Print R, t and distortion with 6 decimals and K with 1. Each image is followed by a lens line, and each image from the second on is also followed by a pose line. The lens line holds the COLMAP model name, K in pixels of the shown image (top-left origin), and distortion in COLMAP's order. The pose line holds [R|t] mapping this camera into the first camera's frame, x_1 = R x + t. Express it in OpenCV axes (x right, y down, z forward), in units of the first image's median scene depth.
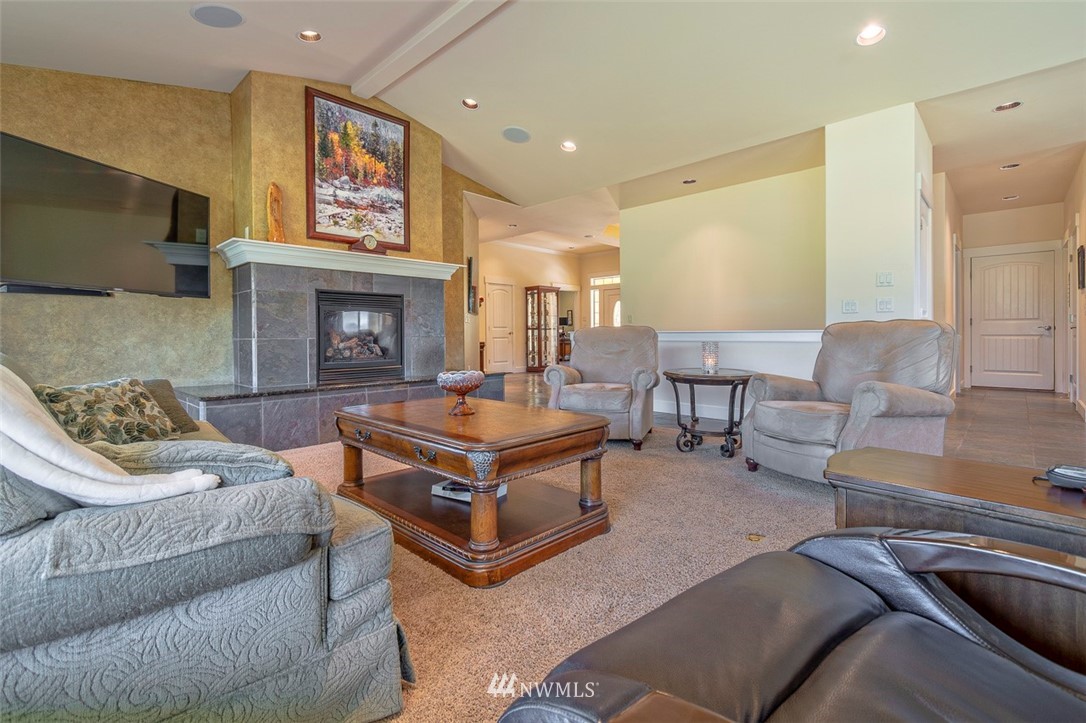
lens RADIAL K [[491.1, 0, 545.3], [0, 491.1, 340.4], [0, 0, 1]] dist [0.000436, -0.000396]
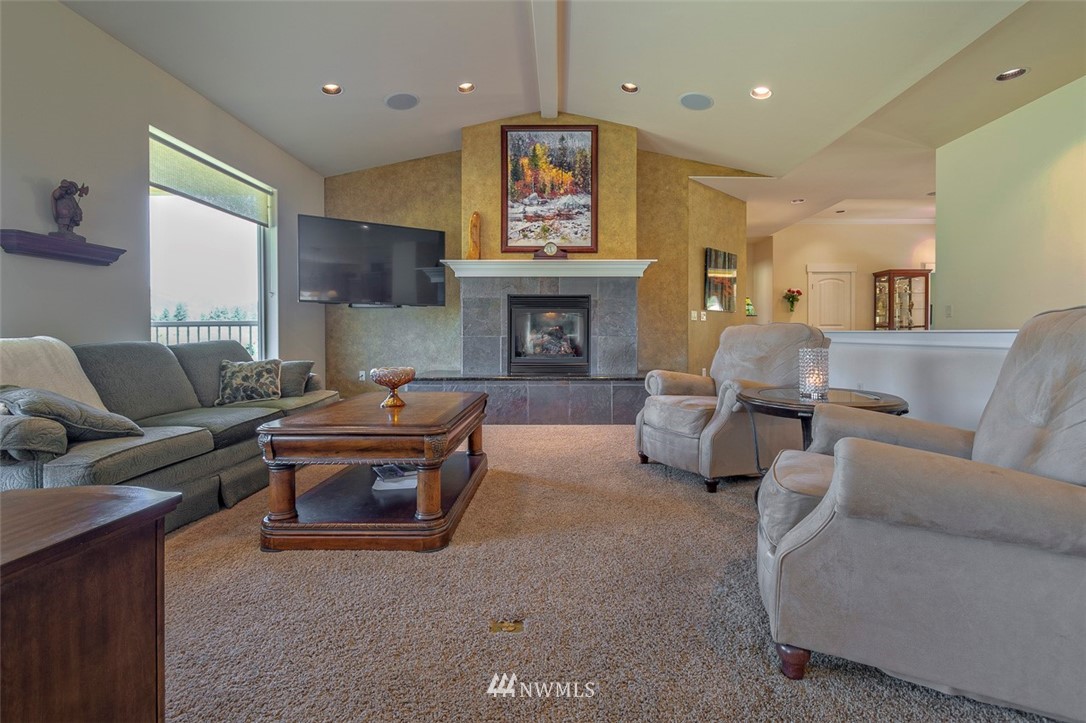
lens RADIAL K [[489.3, 0, 559.4], [0, 489.3, 340.4], [0, 0, 1]] dist [0.004771, -0.000134]
pose [[0.685754, 0.014856, -0.727682, 0.453634], [-0.012898, 0.999883, 0.008259, -0.005380], [0.727719, 0.003722, 0.685865, 0.267559]]
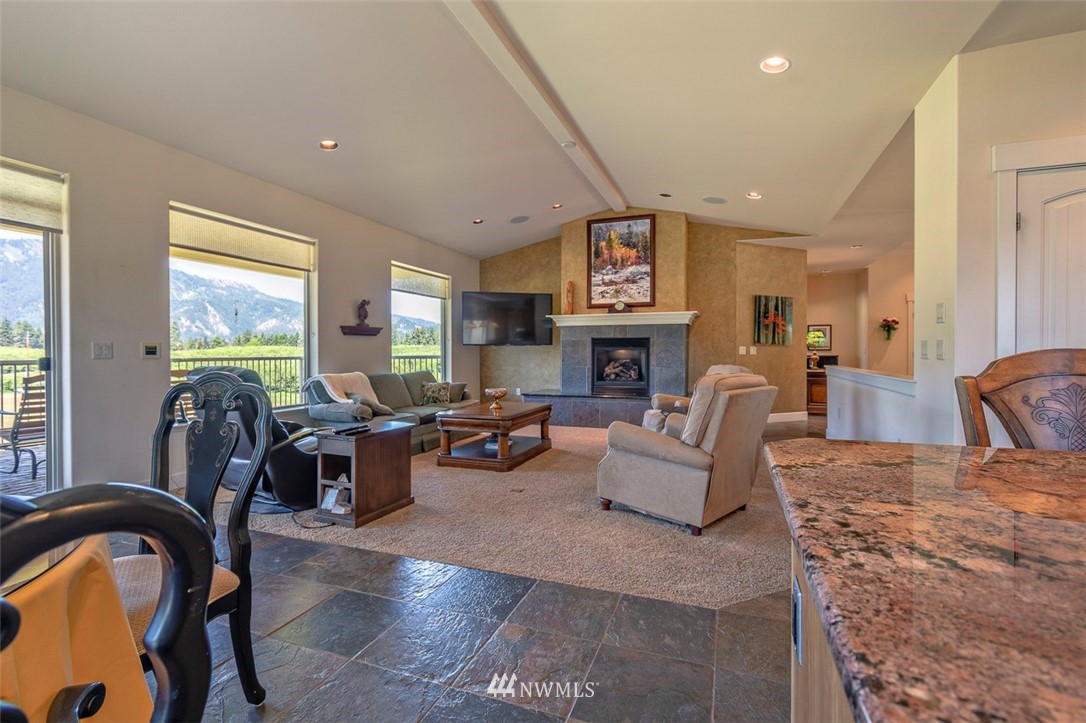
lens RADIAL K [[493.2, 0, 544.0], [0, 493.2, 356.7], [0, 0, 1]] dist [0.008834, -0.004967]
pose [[0.387033, 0.016584, -0.921917, 0.988398], [-0.011714, 0.999846, 0.013068, -0.056148], [0.921991, 0.005741, 0.387168, 0.179620]]
